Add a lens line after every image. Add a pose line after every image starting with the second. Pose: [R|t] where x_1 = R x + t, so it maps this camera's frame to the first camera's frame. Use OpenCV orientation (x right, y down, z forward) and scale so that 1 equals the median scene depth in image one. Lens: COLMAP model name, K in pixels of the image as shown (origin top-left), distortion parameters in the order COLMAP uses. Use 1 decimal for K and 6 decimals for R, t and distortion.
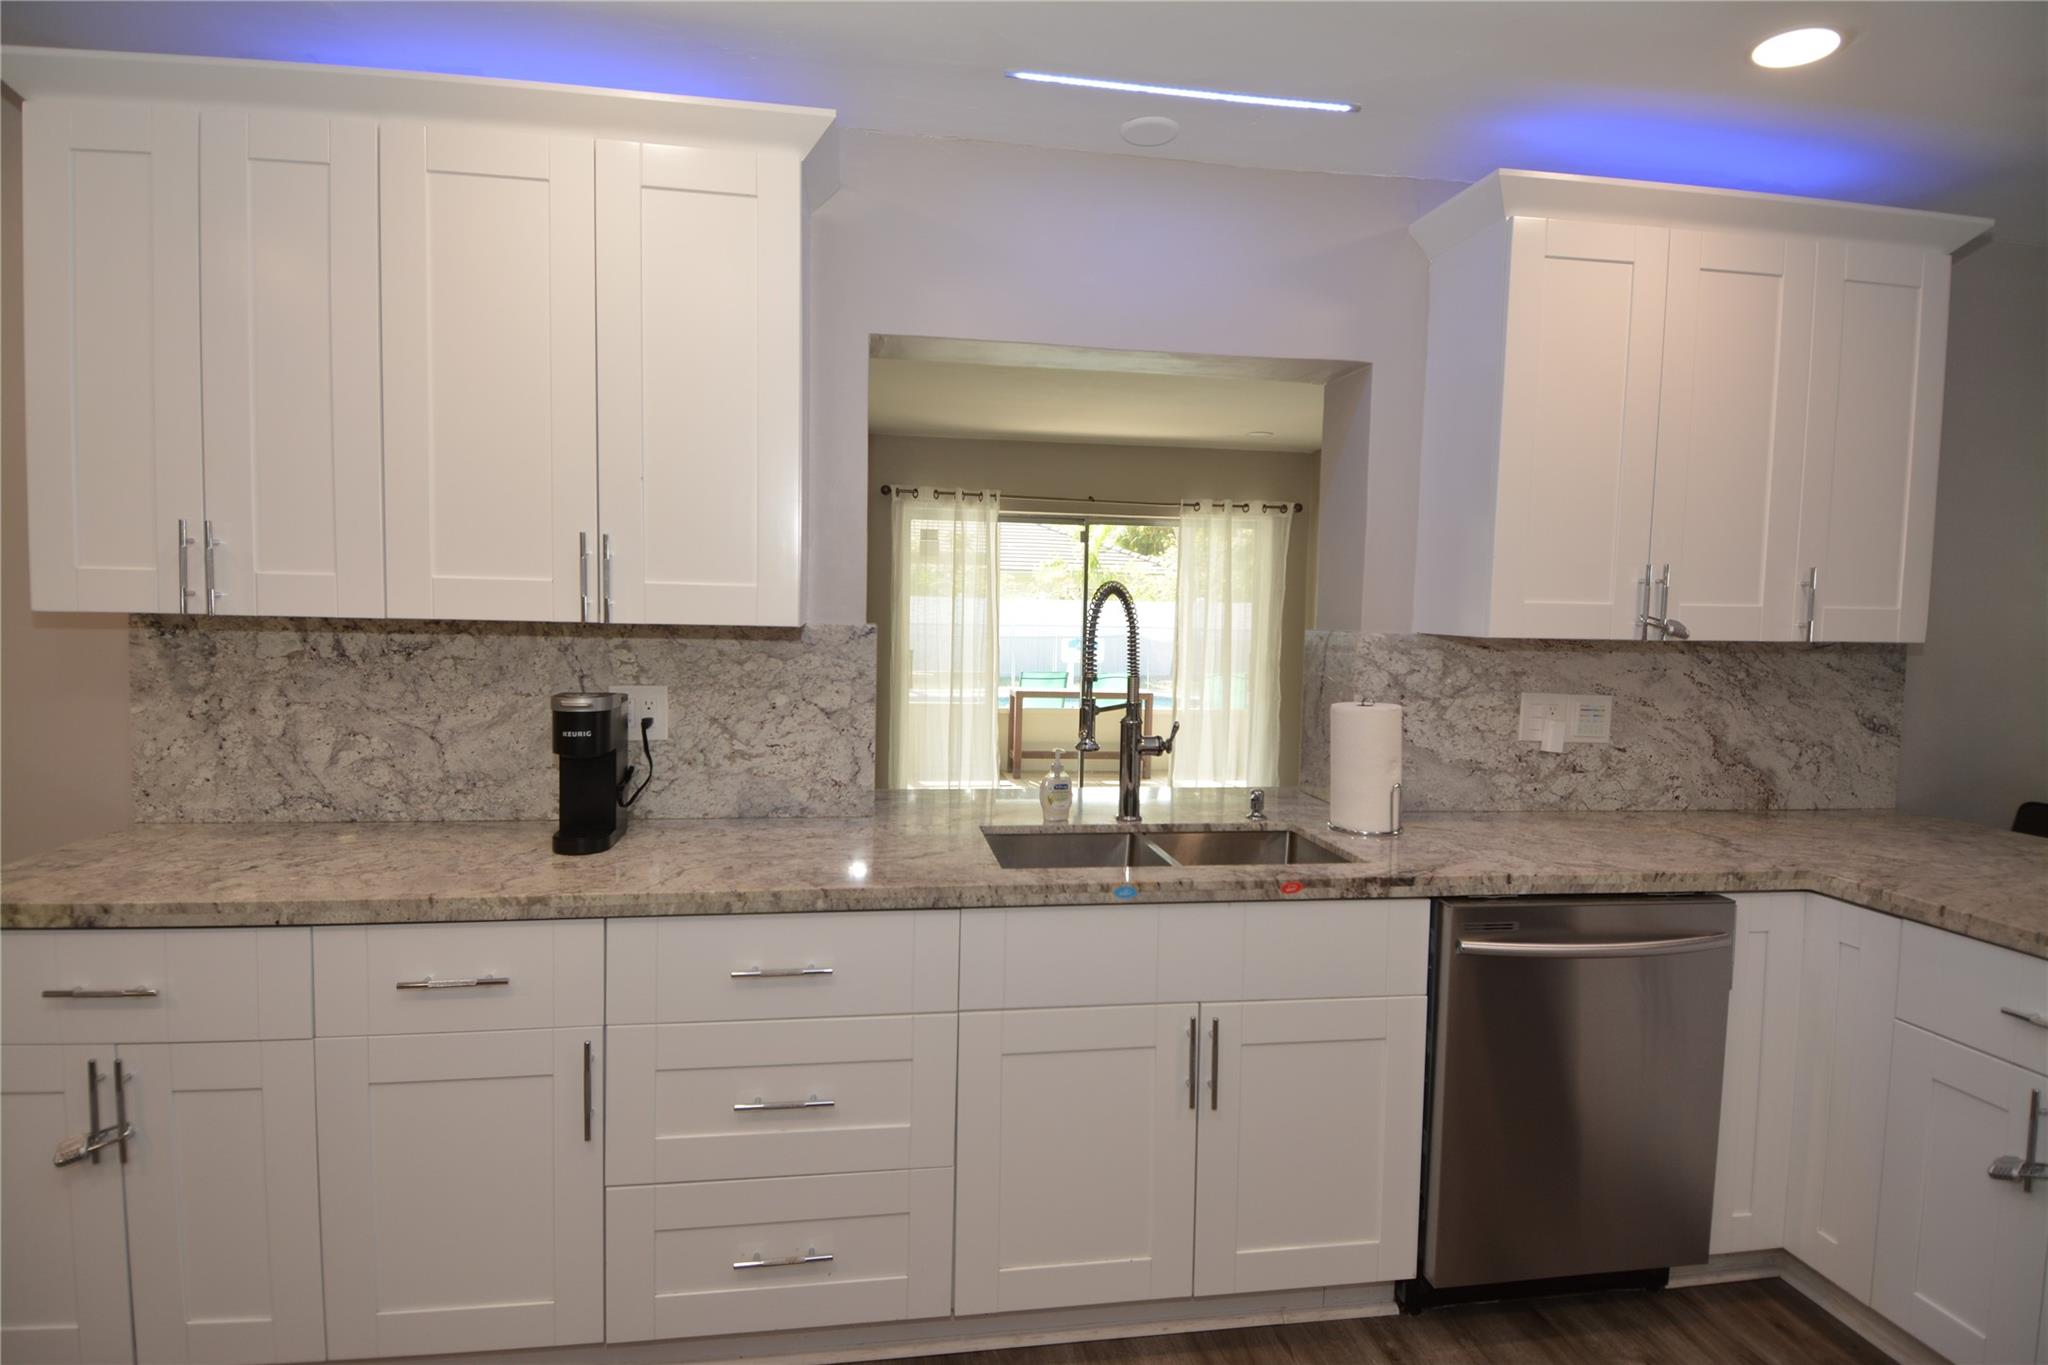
lens RADIAL K [[1075.1, 0, 1017.9], [0, 1075.1, 681.4], [0, 0, 1]] dist [0.013908, -0.018722]
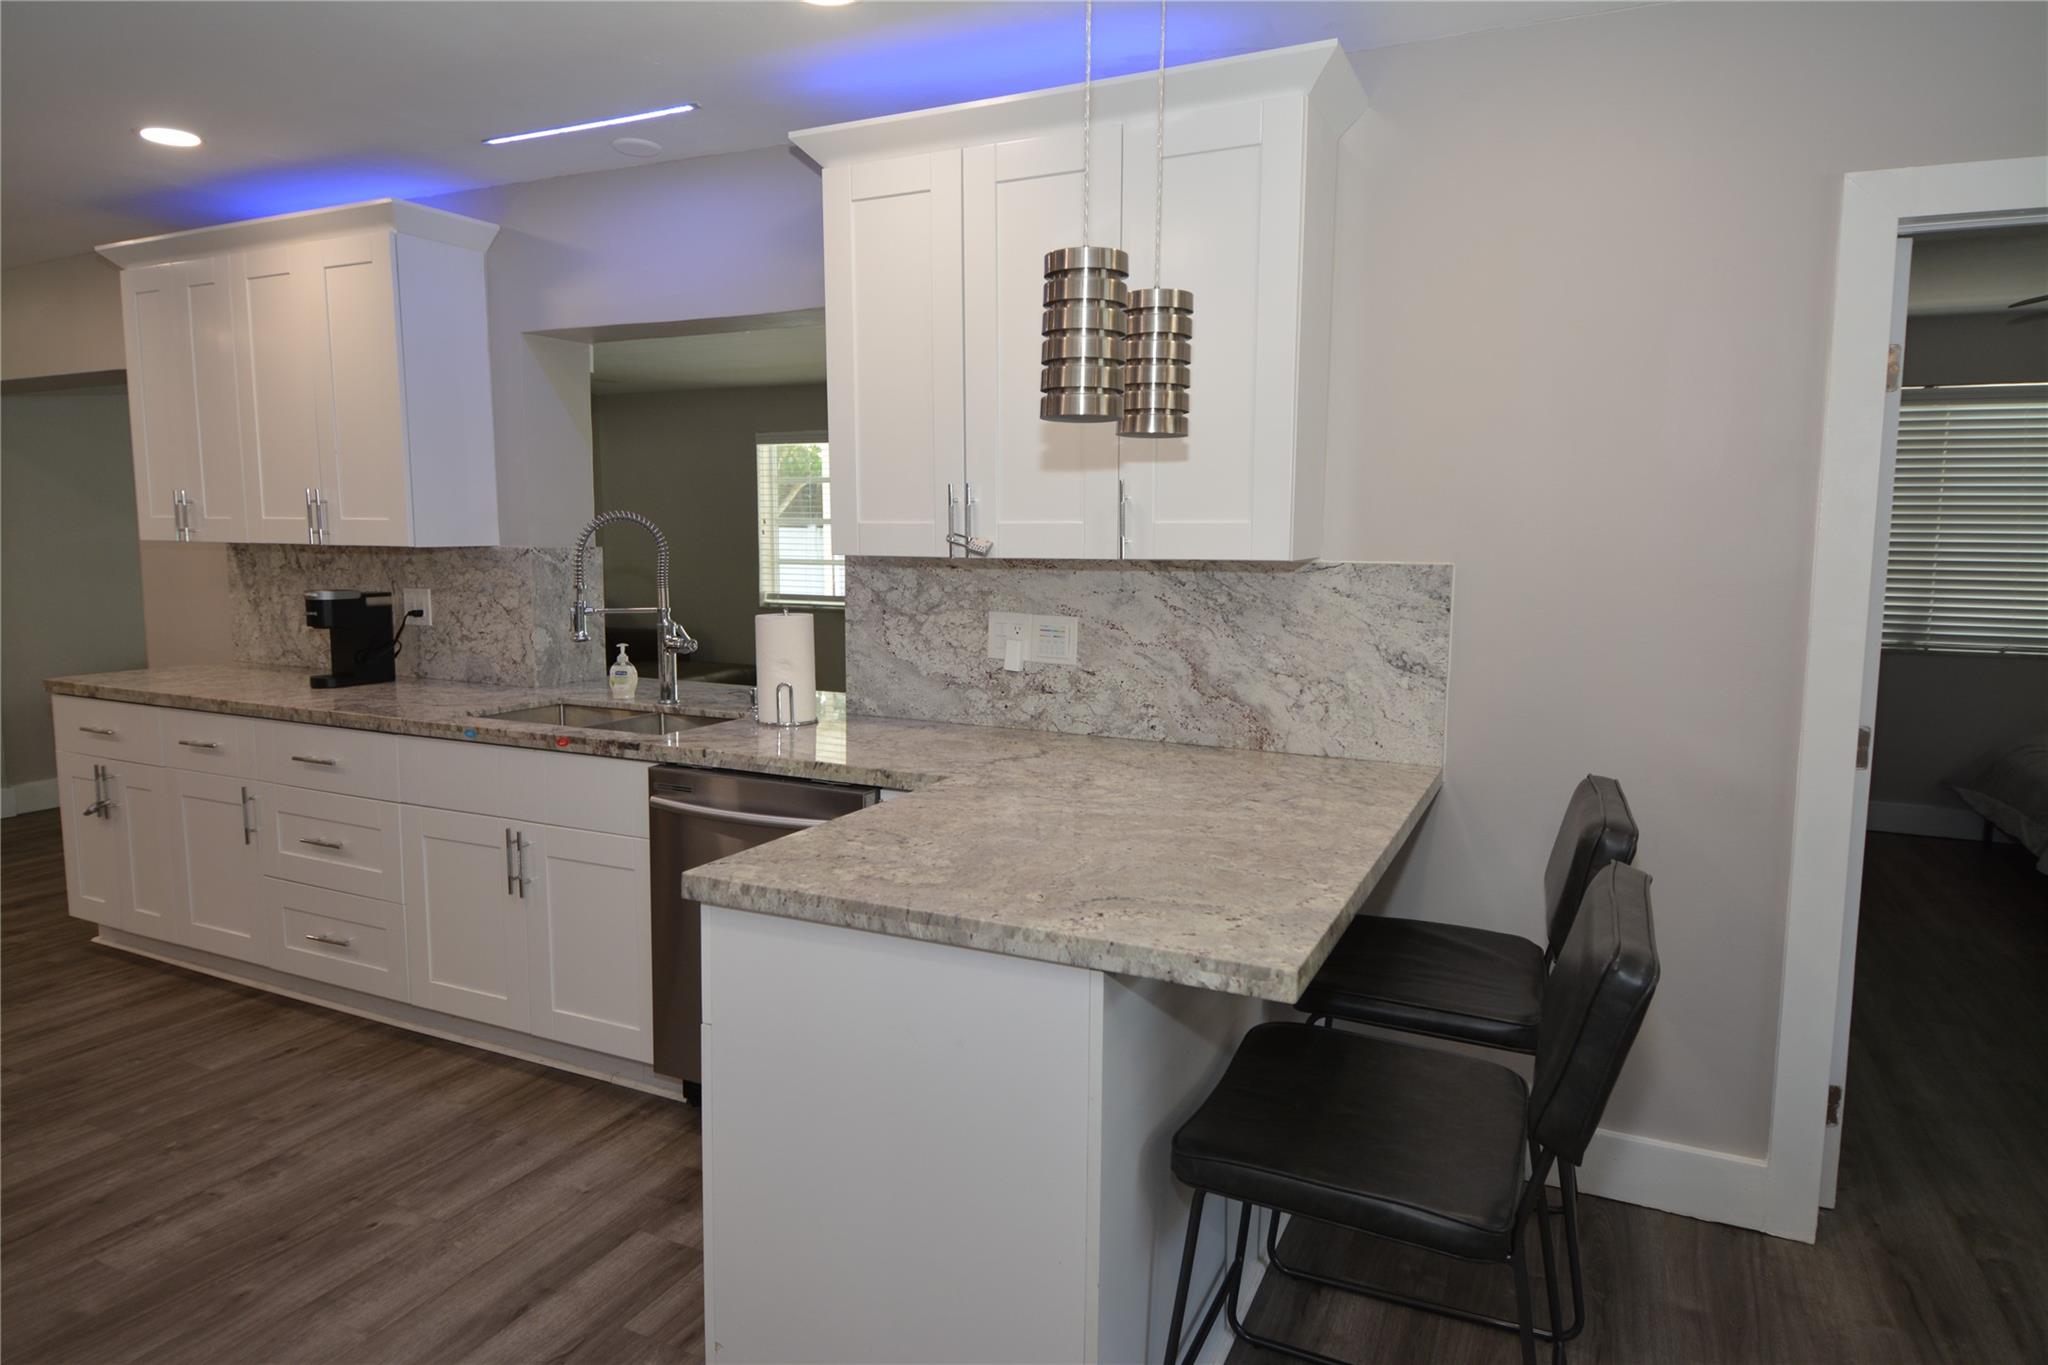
lens RADIAL K [[1204.7, 0, 1039.9], [0, 1204.7, 677.2], [0, 0, 1]] dist [0.006437, -0.017621]
pose [[0.830198, 0.053453, -0.554900, 1.298543], [-0.031418, 0.998297, 0.049160, 0.017541], [0.556583, -0.023379, 0.830463, 0.081388]]
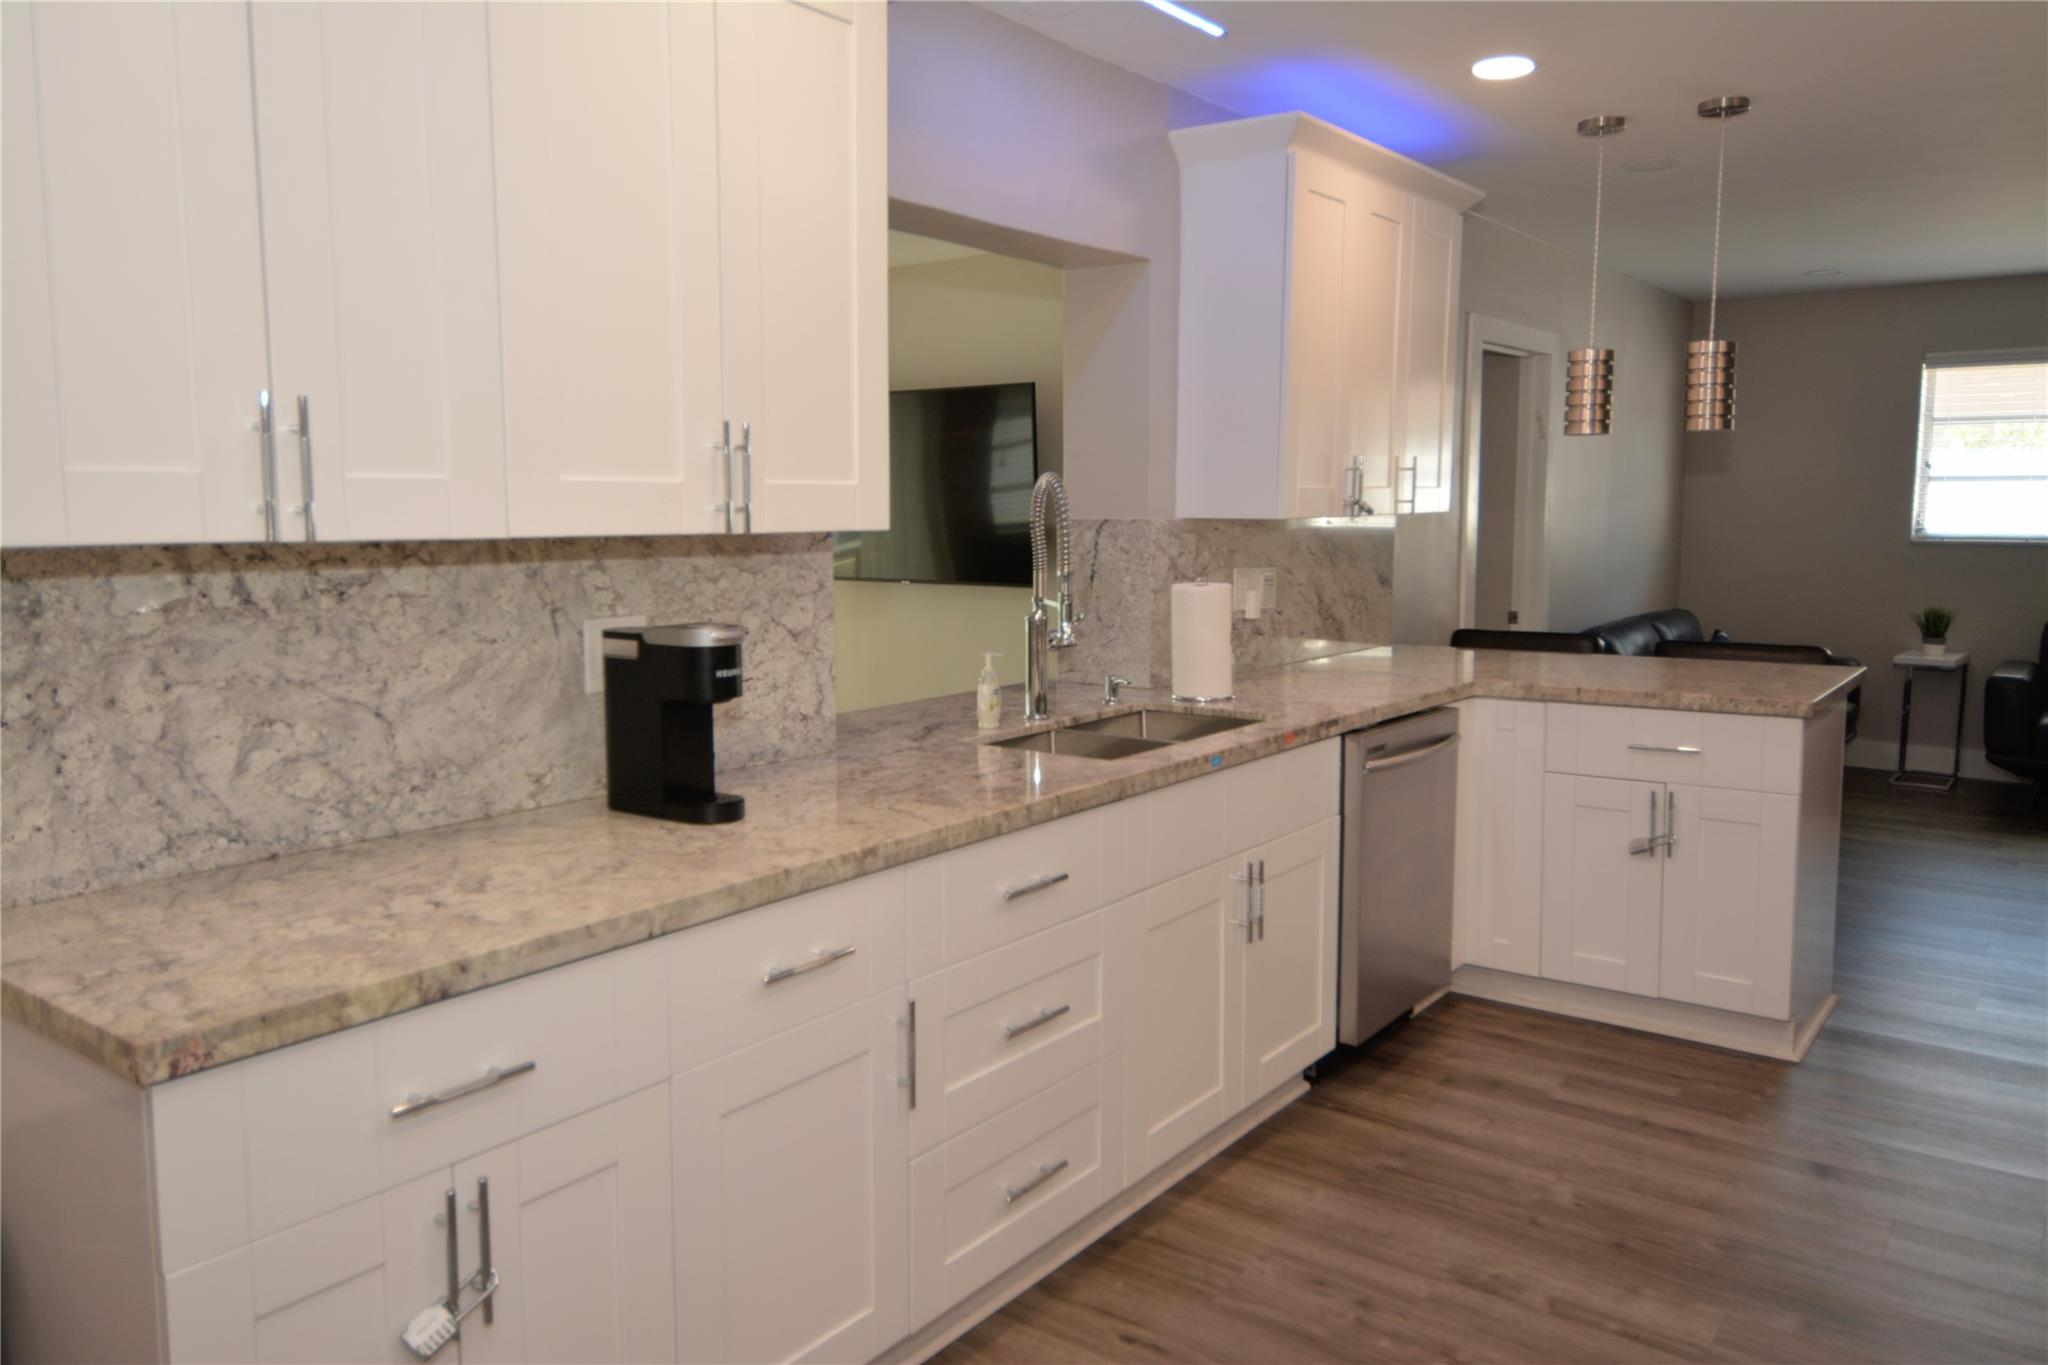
lens RADIAL K [[1487.2, 0, 1037.4], [0, 1487.2, 693.0], [0, 0, 1]] dist [0.041731, -0.006626]
pose [[0.712046, -0.112793, 0.693014, -0.870660], [0.066328, 0.993404, 0.093534, -0.021777], [-0.698993, -0.020634, 0.714831, 0.032227]]
